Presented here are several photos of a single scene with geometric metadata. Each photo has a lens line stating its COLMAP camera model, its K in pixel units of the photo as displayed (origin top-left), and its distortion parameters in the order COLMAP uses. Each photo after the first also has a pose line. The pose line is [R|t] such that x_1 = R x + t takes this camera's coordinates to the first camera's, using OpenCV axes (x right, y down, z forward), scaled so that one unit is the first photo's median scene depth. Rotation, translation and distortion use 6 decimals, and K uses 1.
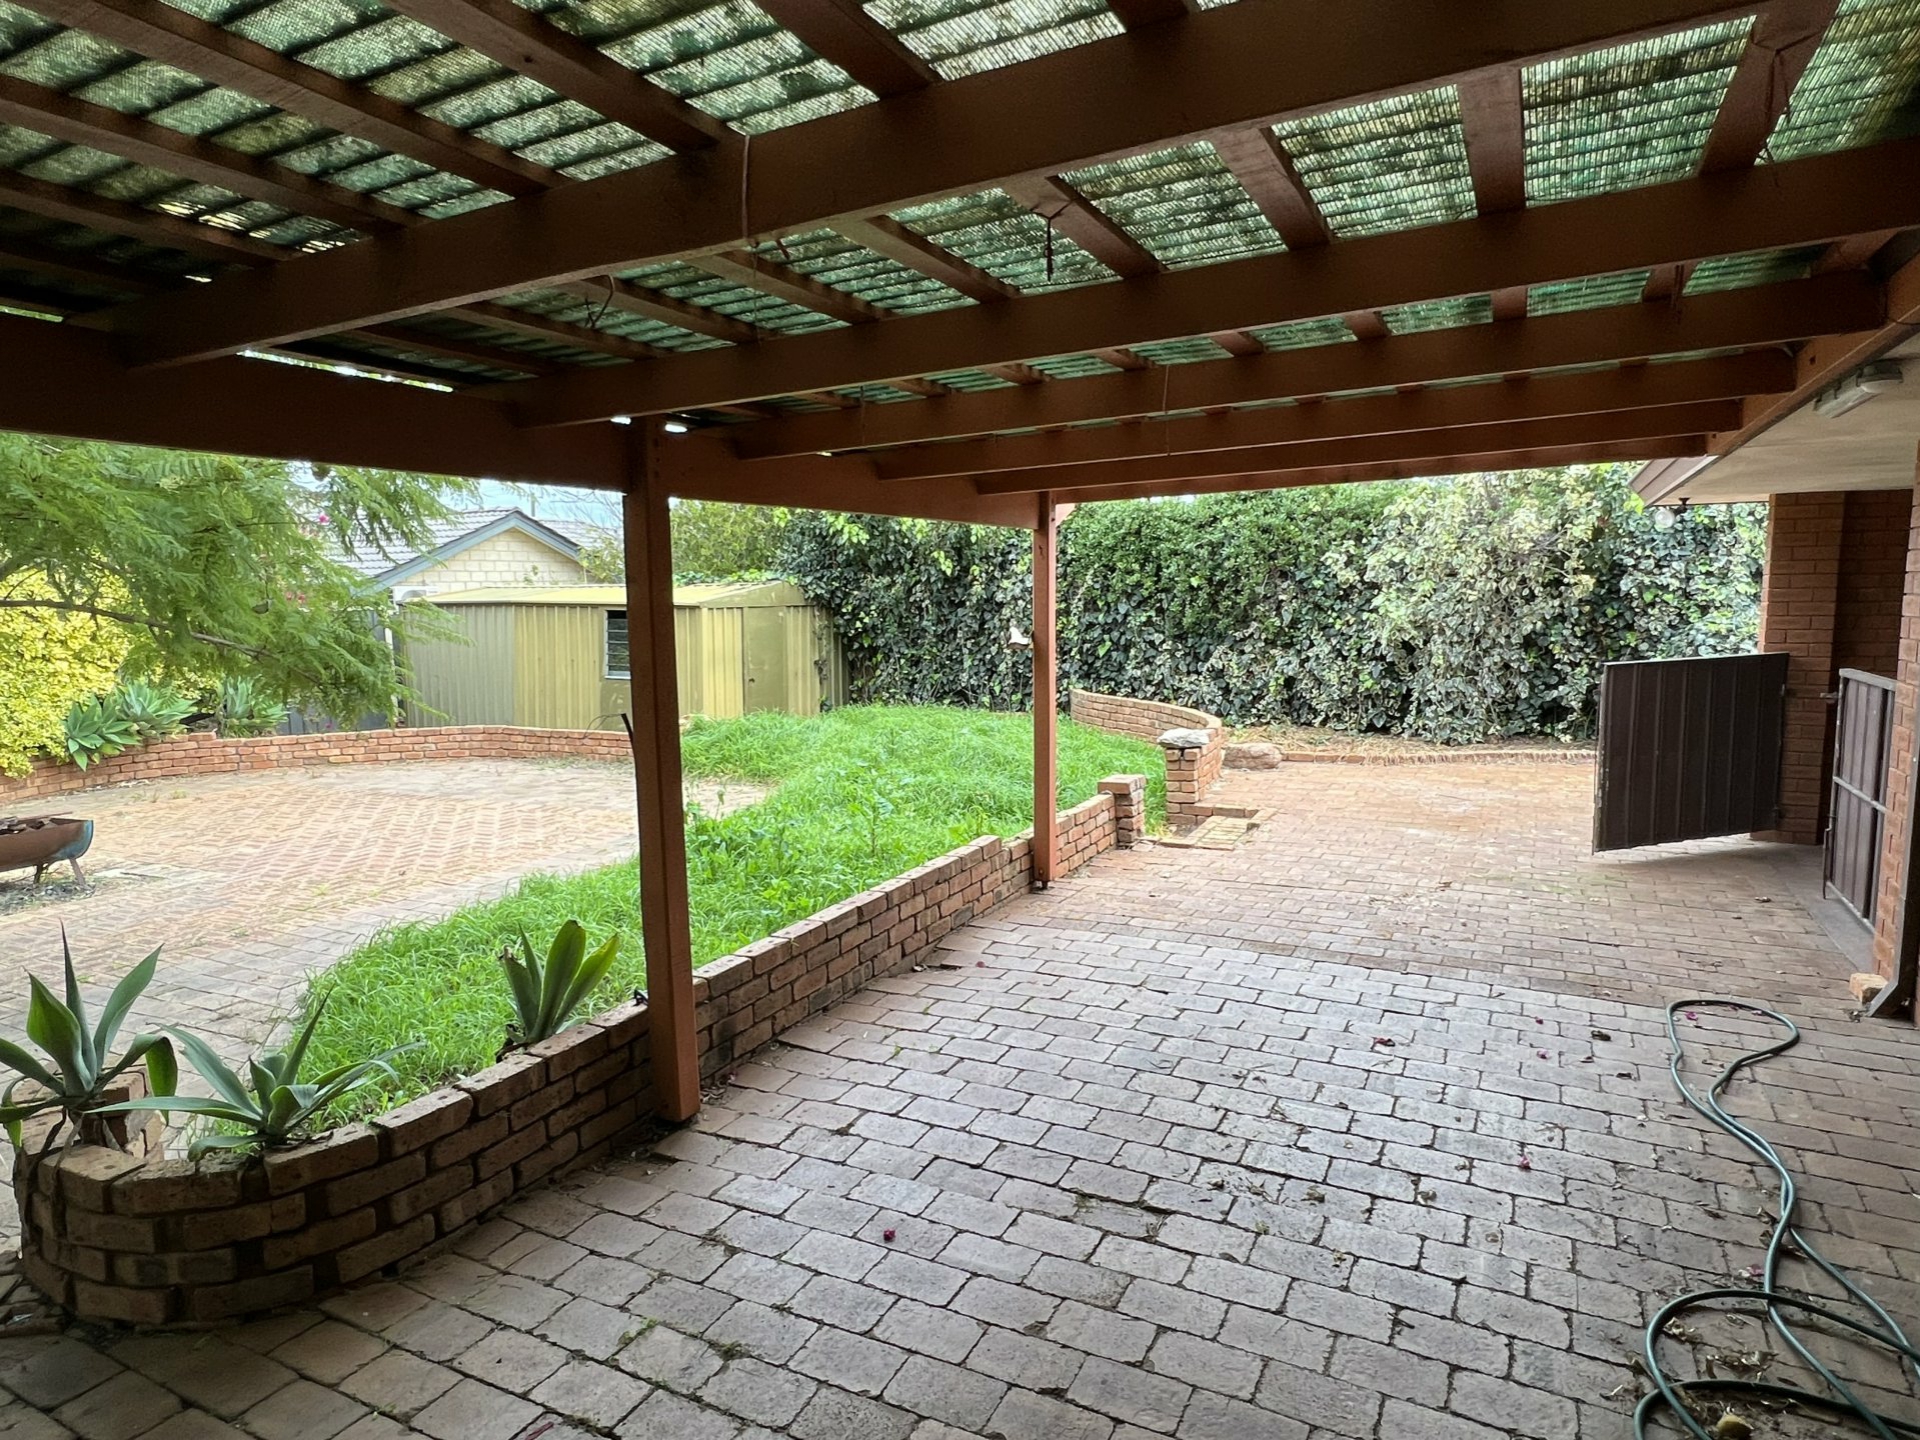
lens RADIAL K [[1121.1, 0, 956.2], [0, 1121.1, 716.1], [0, 0, 1]] dist [-0.002787, -0.000788]
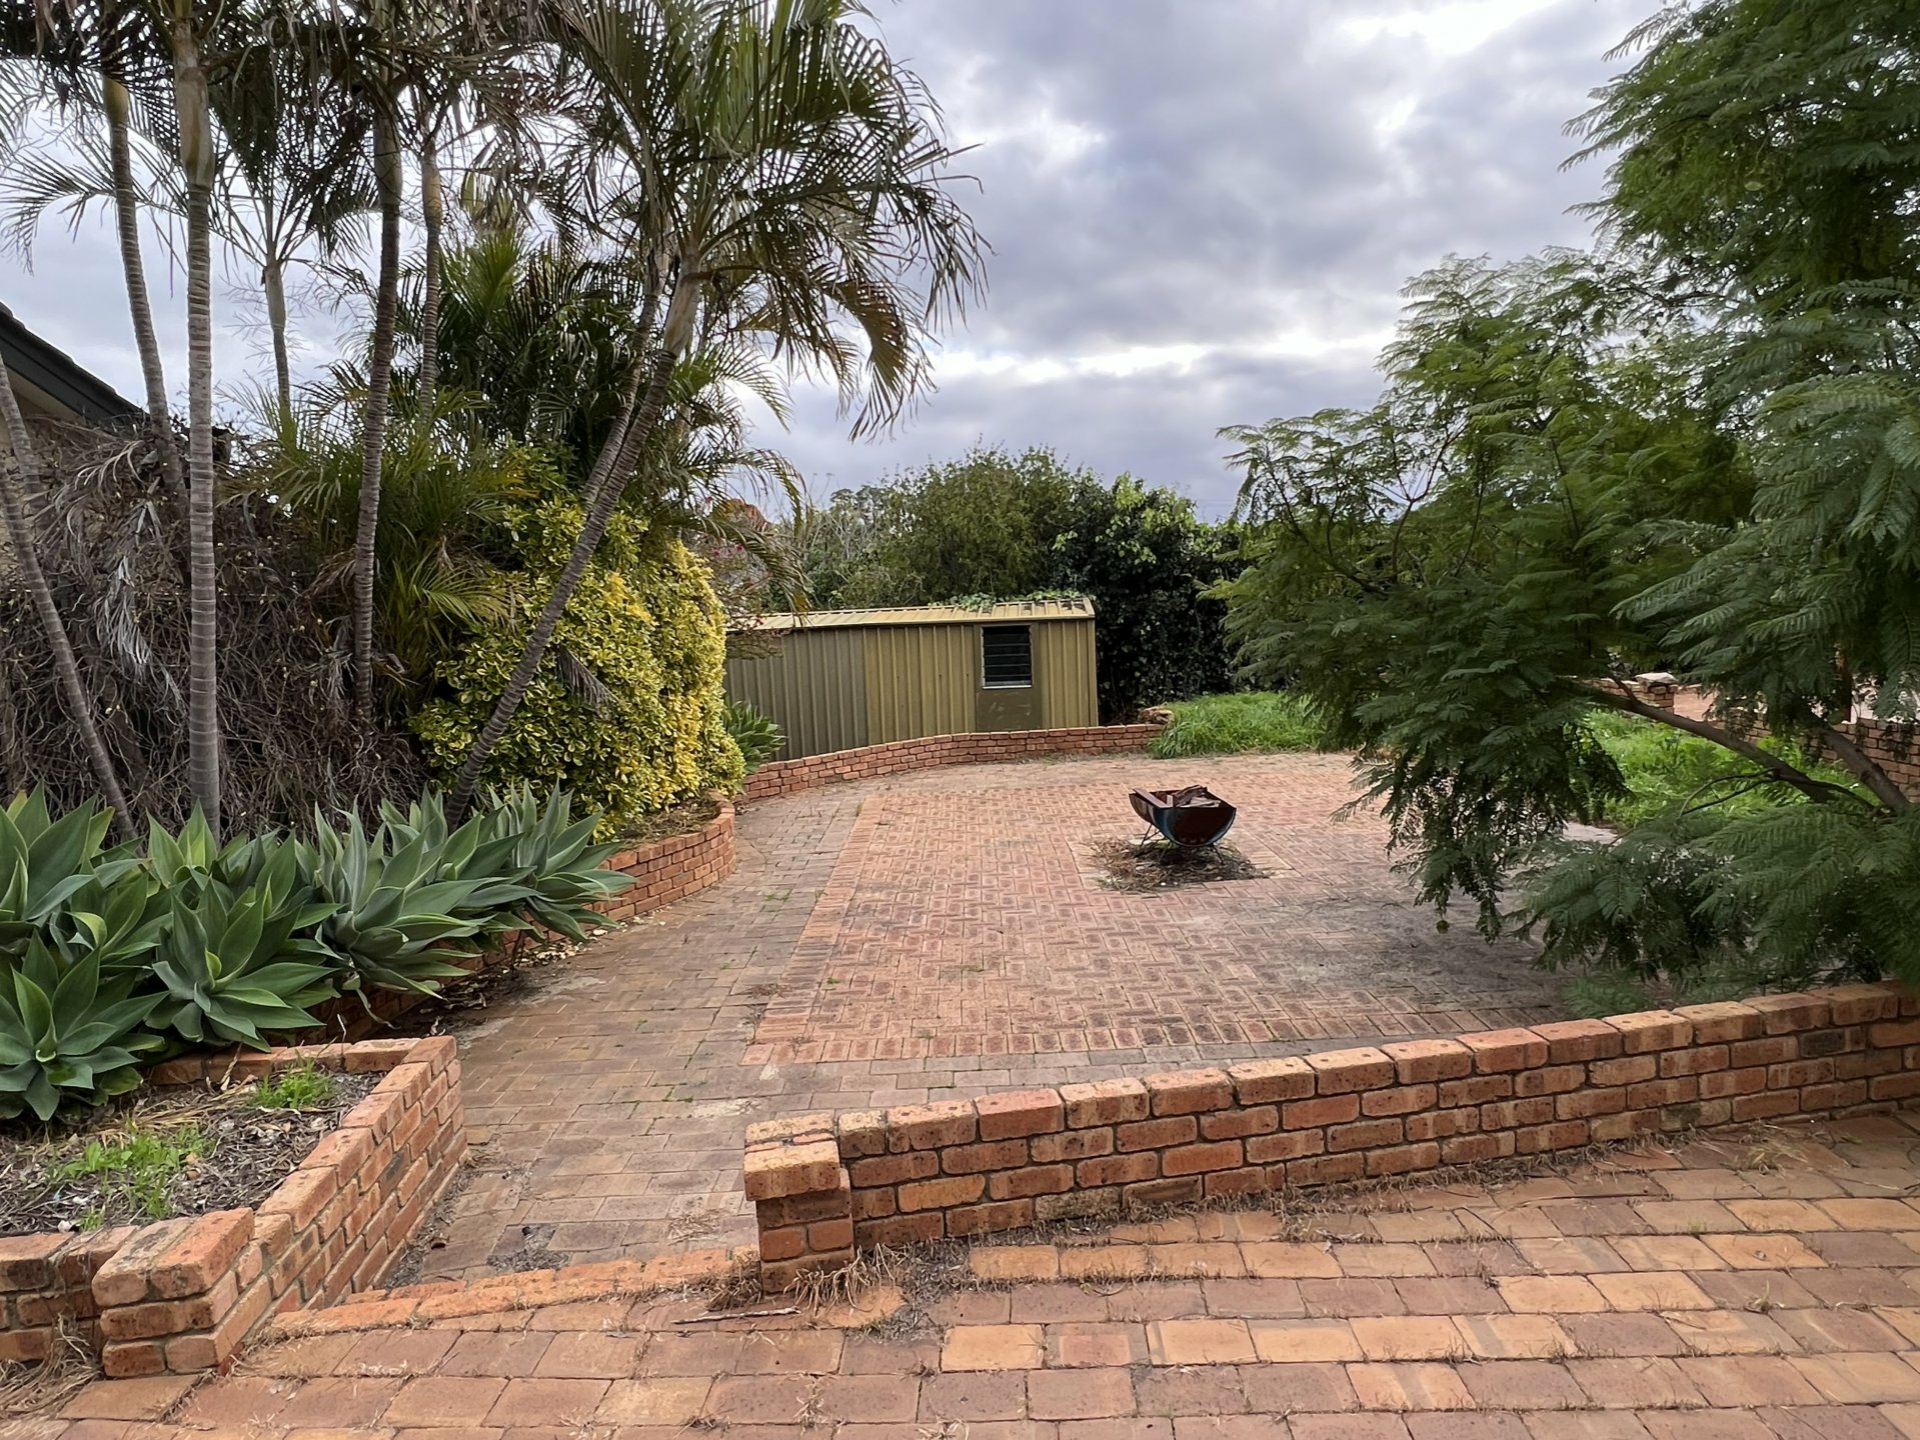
lens RADIAL K [[1121.1, 0, 958.9], [0, 1121.1, 721.7], [0, 0, 1]] dist [-0.002787, -0.000788]
pose [[0.908126, -0.074384, 0.412036, -0.895751], [0.087723, 0.996053, -0.013526, 0.011654], [-0.409403, 0.048429, 0.911067, 0.012232]]
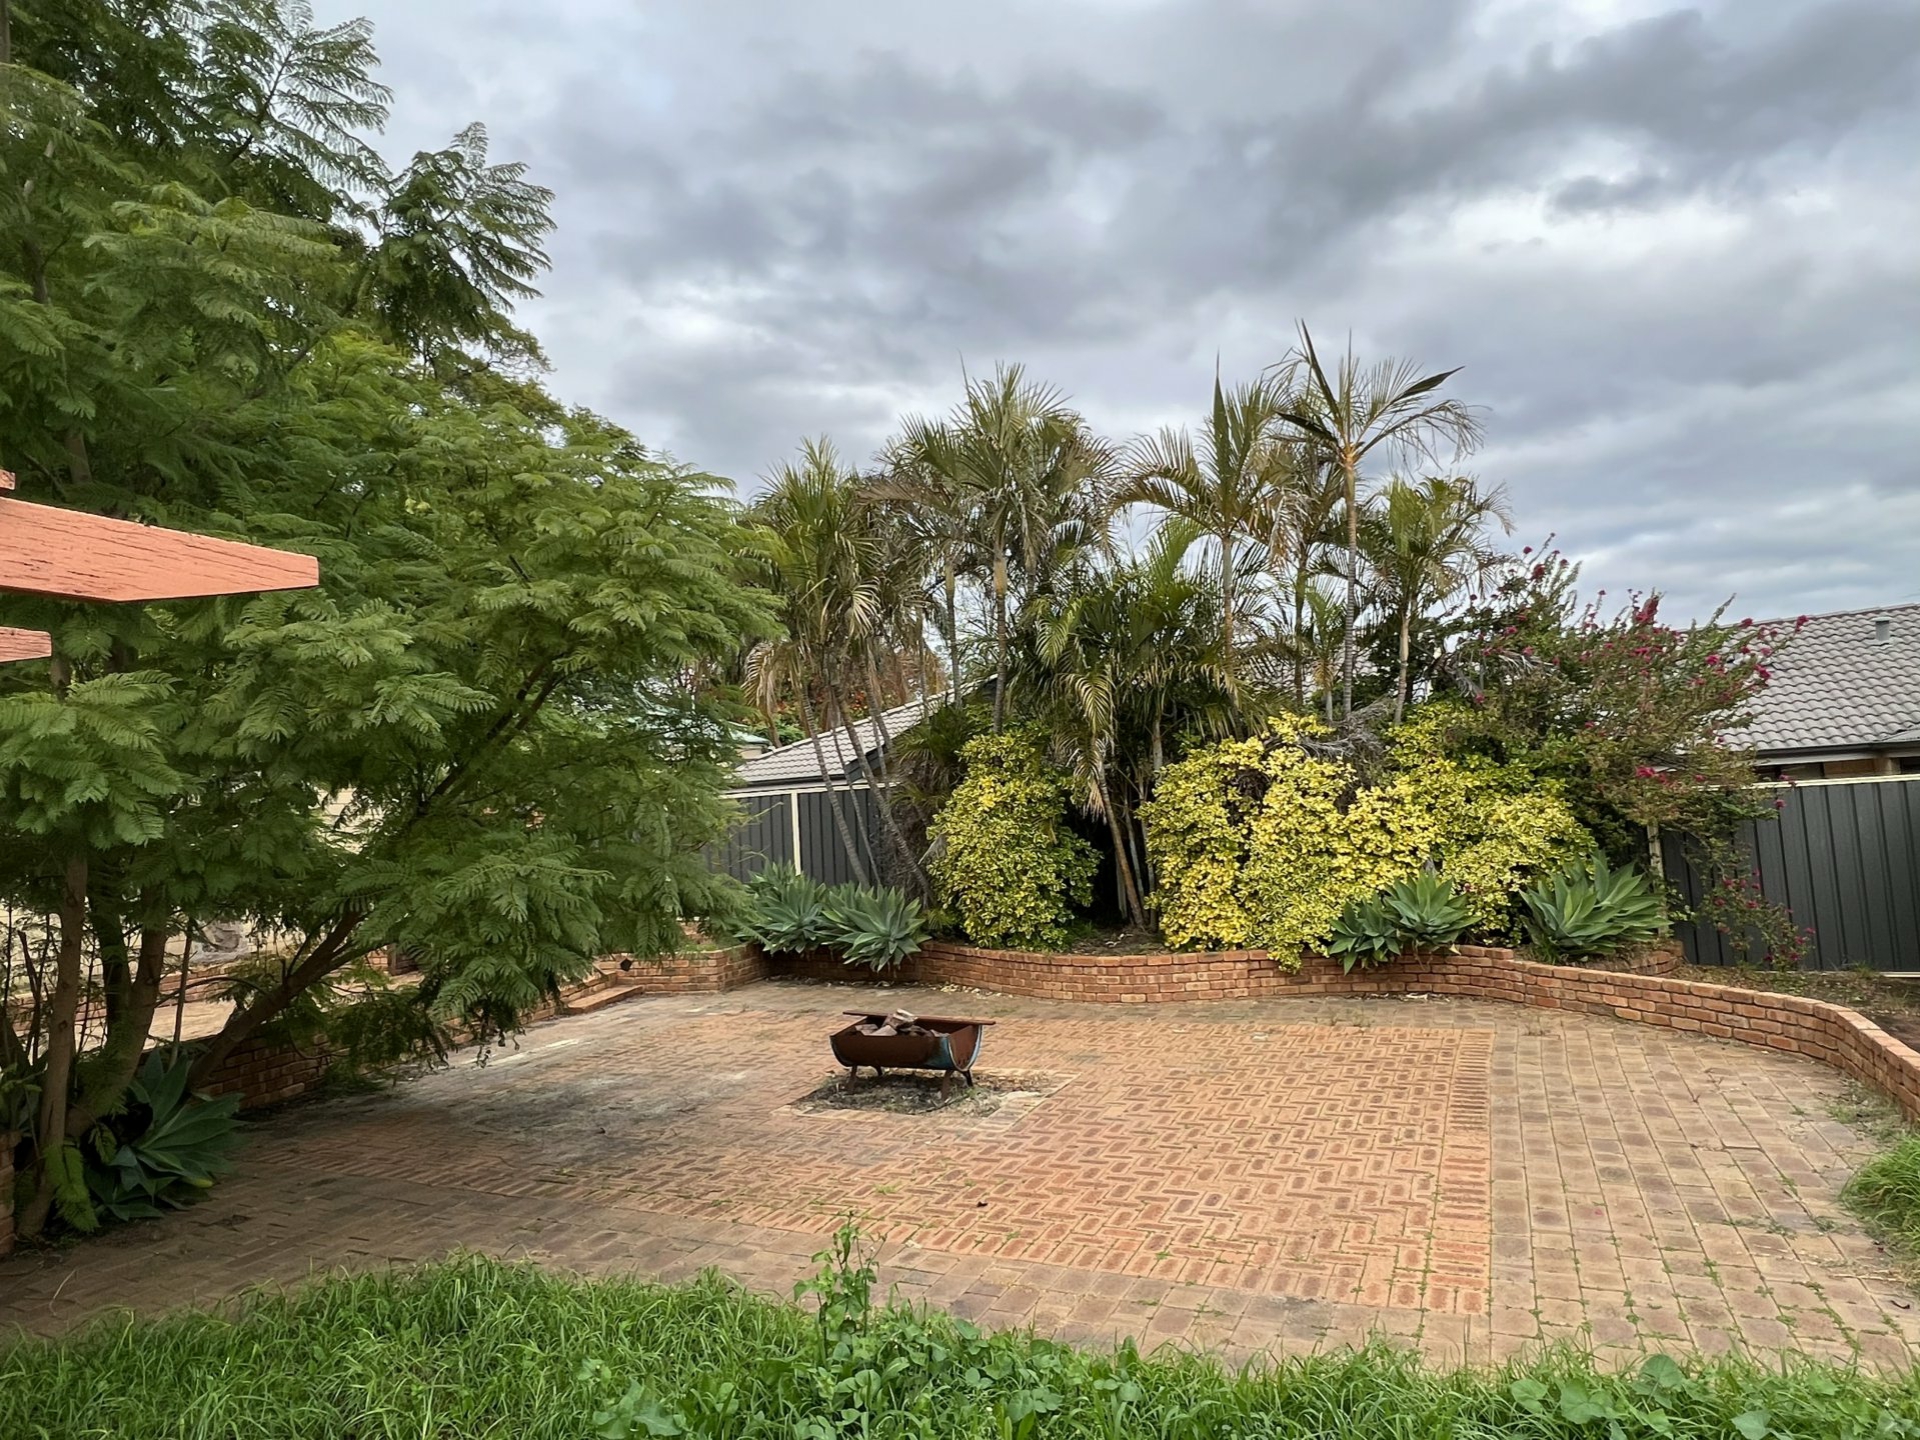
lens RADIAL K [[1121.1, 0, 961.5], [0, 1121.1, 725.4], [0, 0, 1]] dist [-0.002787, -0.000788]
pose [[-0.000200, -0.061851, -0.998085, 0.148565], [-0.055366, 0.996555, -0.061745, -0.073778], [0.998466, 0.055248, -0.003624, 0.593536]]
